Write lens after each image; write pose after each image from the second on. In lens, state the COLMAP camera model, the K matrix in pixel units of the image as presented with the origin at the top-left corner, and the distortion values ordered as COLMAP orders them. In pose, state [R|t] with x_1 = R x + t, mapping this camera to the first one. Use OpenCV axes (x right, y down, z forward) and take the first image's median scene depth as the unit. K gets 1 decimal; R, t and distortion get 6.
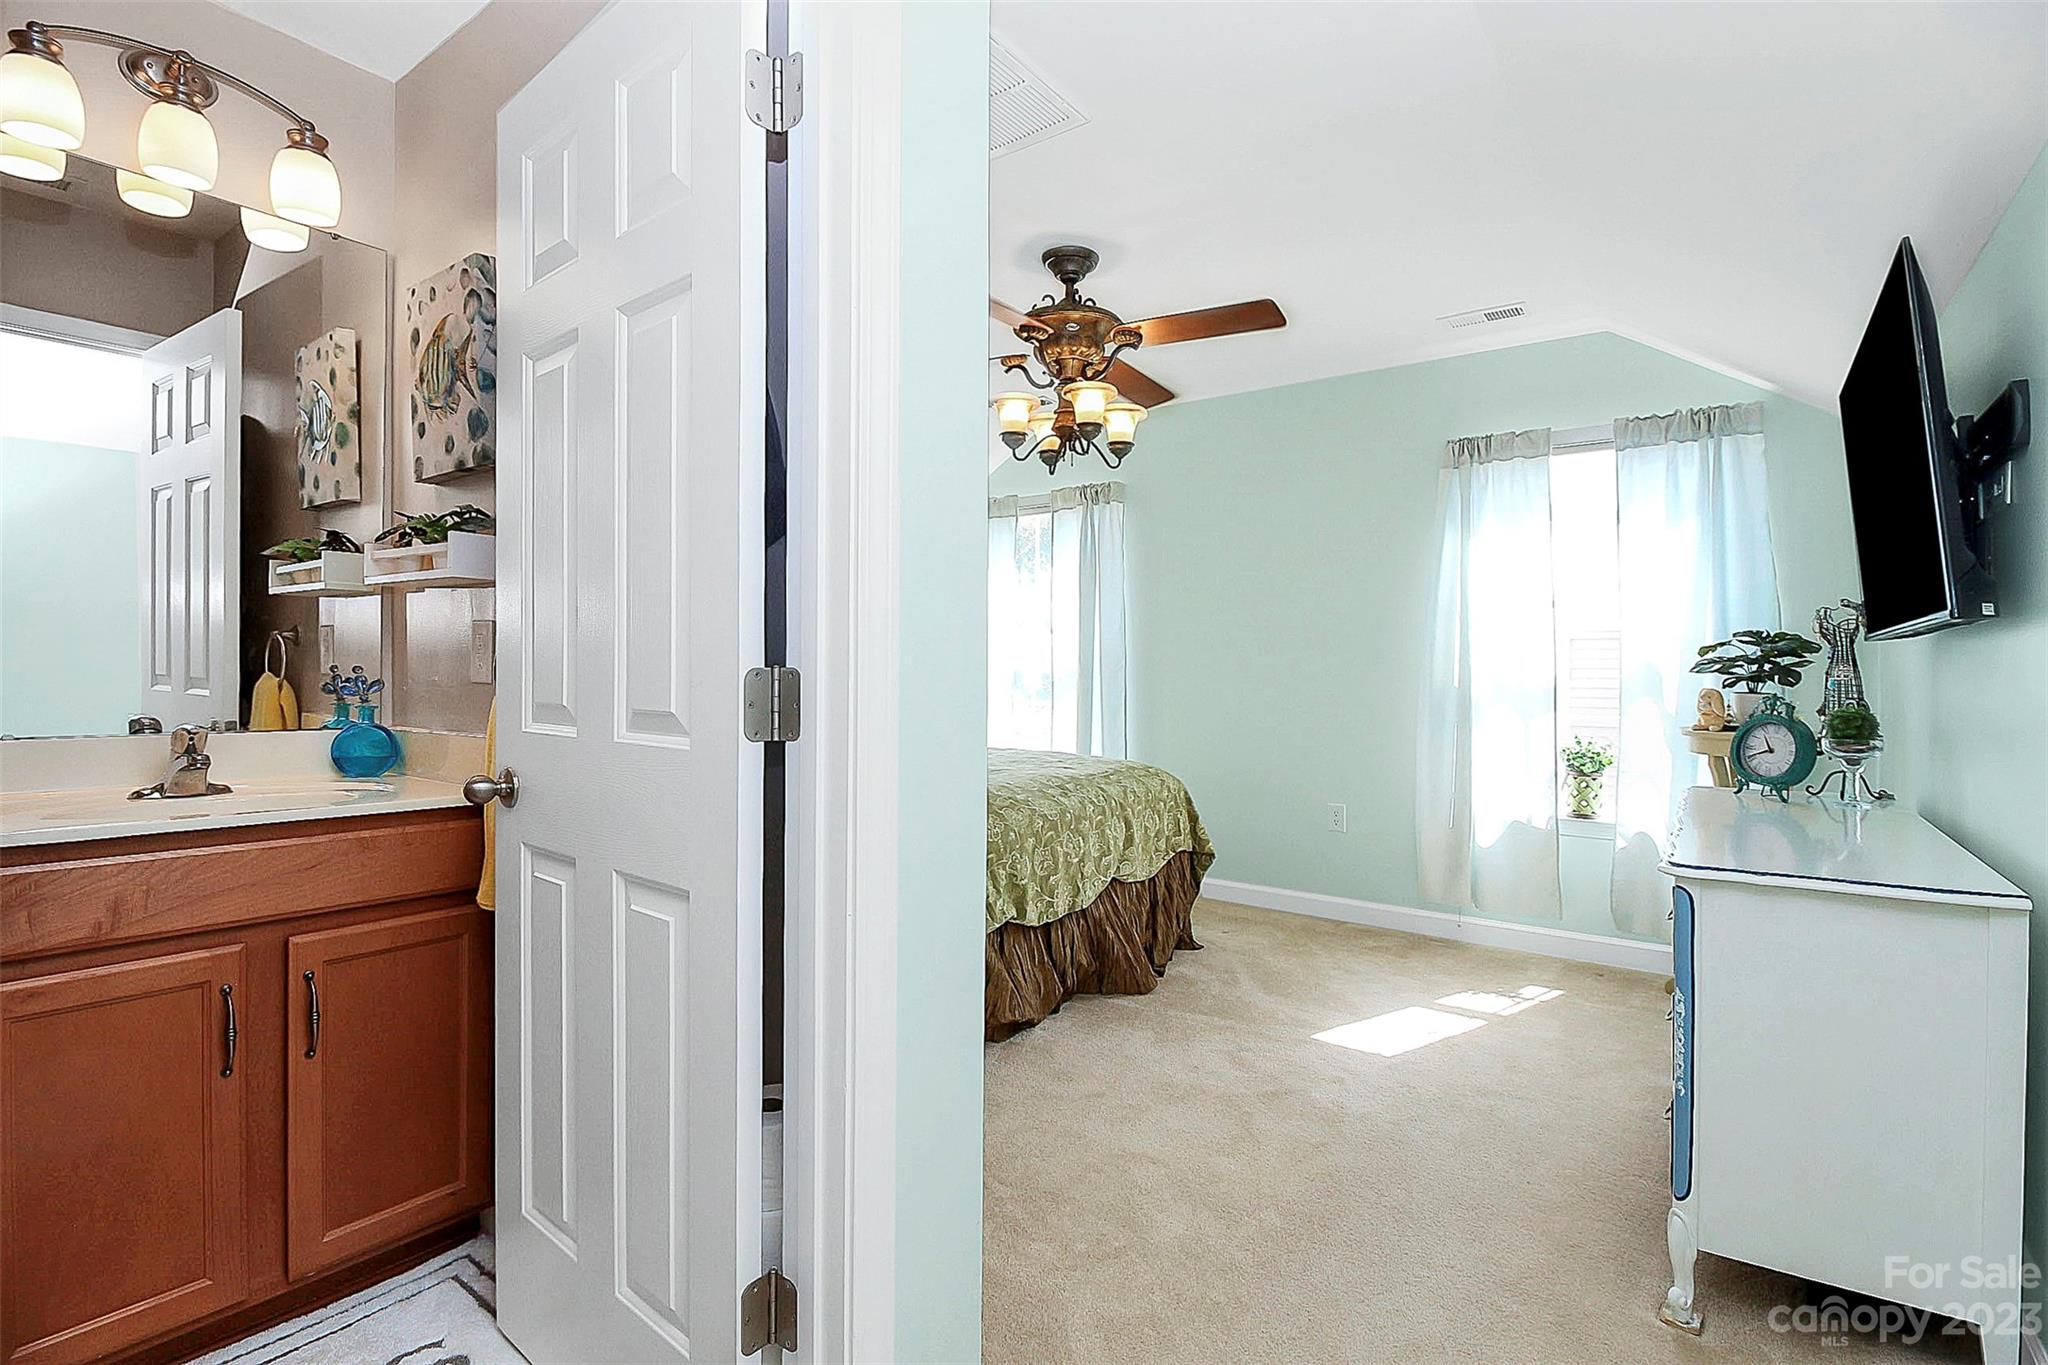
lens RADIAL K [[970.8, 0, 1019.1], [0, 970.8, 675.8], [0, 0, 1]] dist [0.001346, -0.013257]
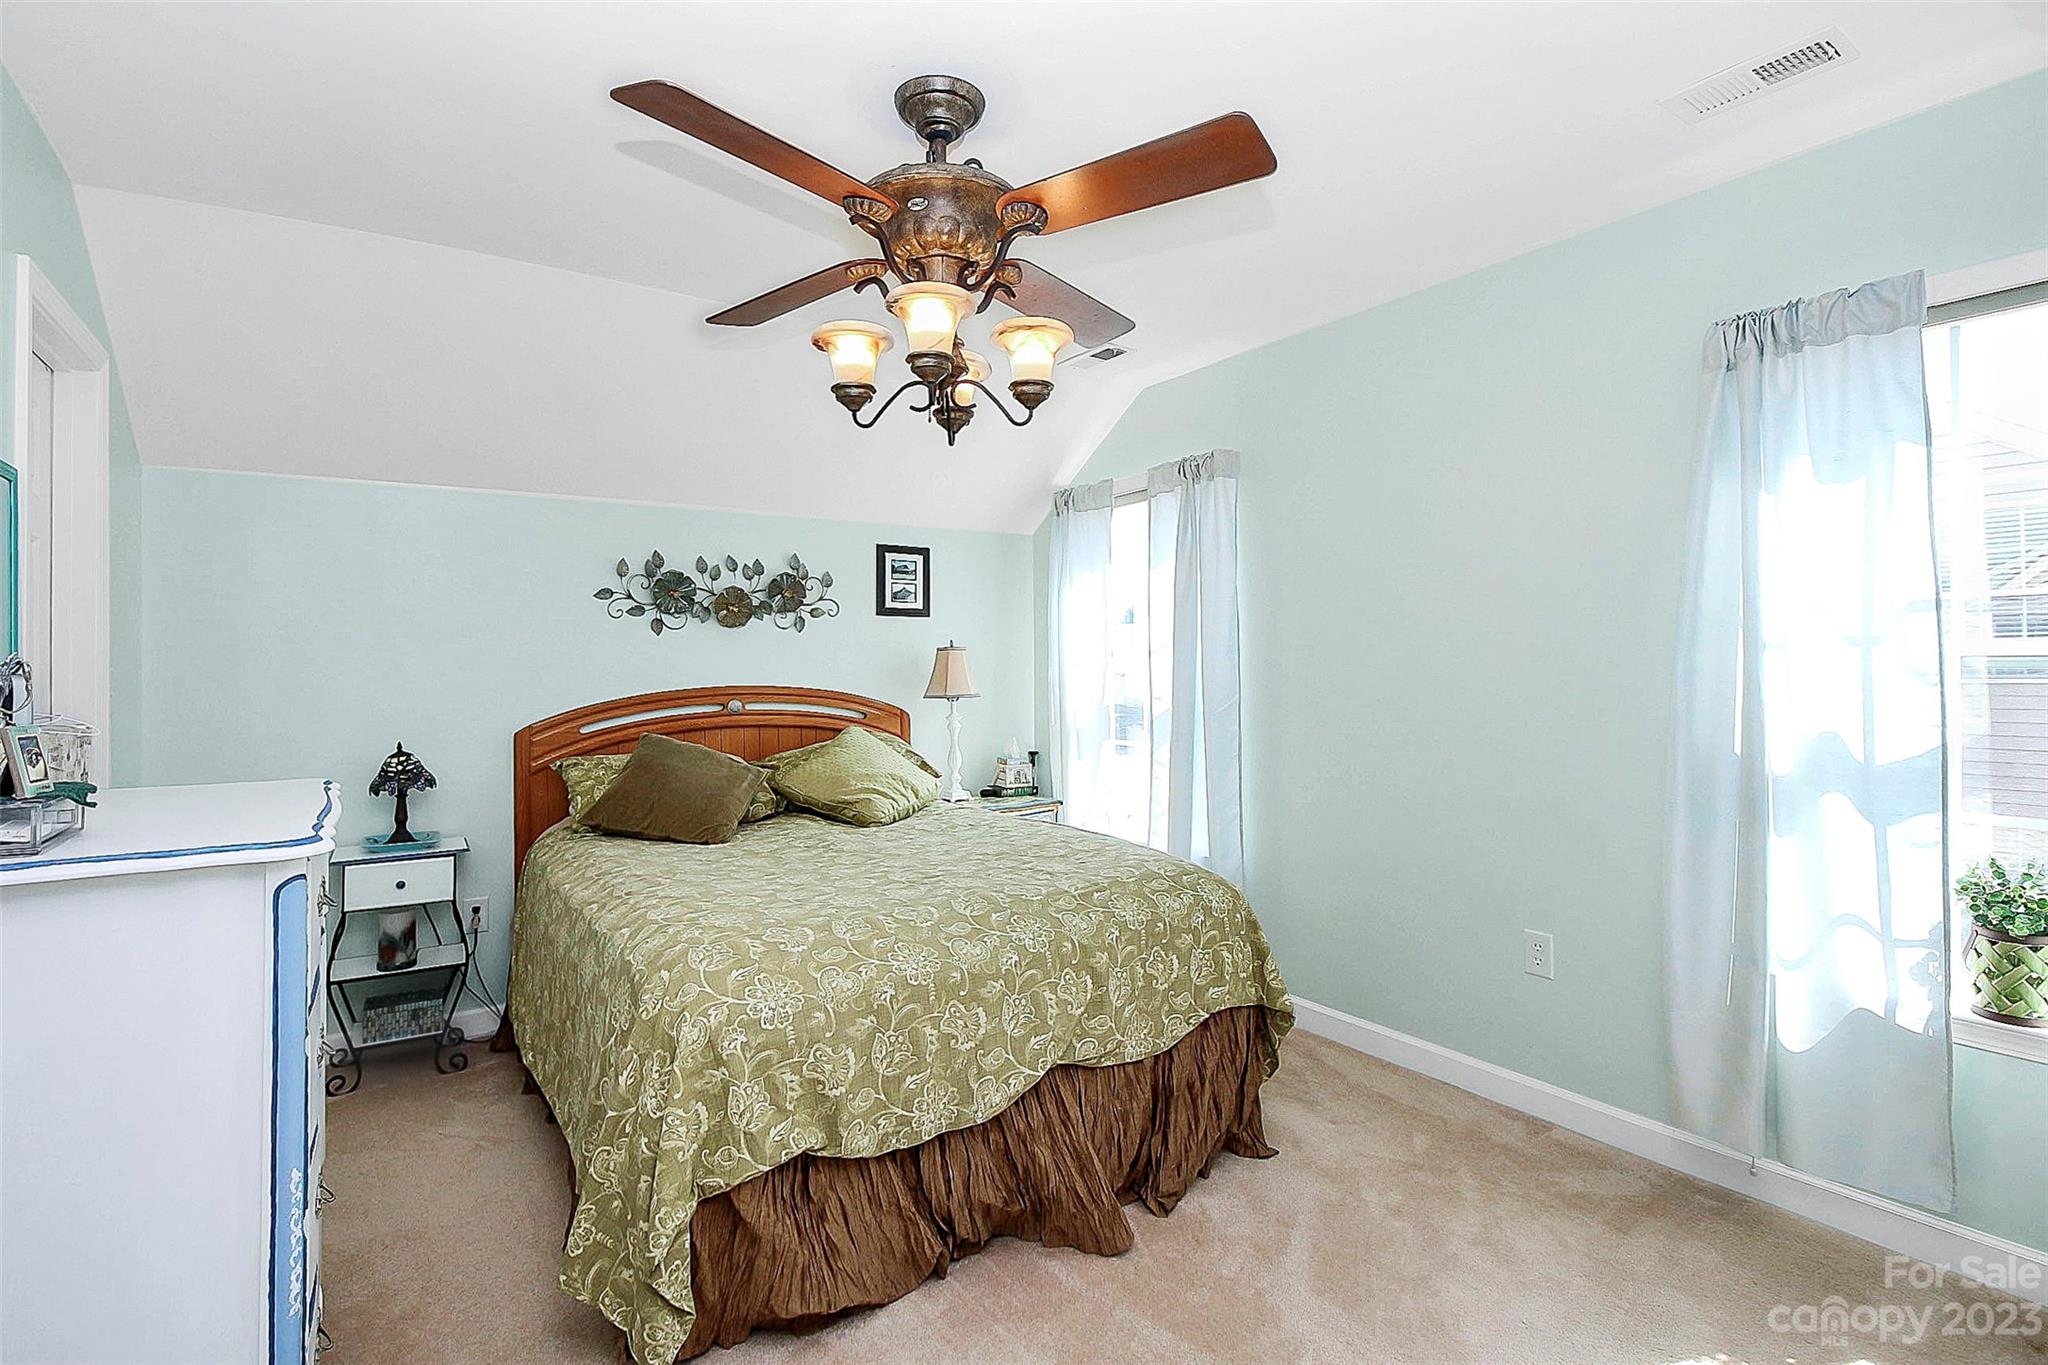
lens RADIAL K [[970.8, 0, 1019.1], [0, 970.8, 675.8], [0, 0, 1]] dist [0.001346, -0.013257]
pose [[0.941377, -0.012943, -0.337109, 0.286046], [0.014793, 0.999886, 0.002919, -0.050729], [0.337032, -0.007734, 0.941461, 0.382382]]
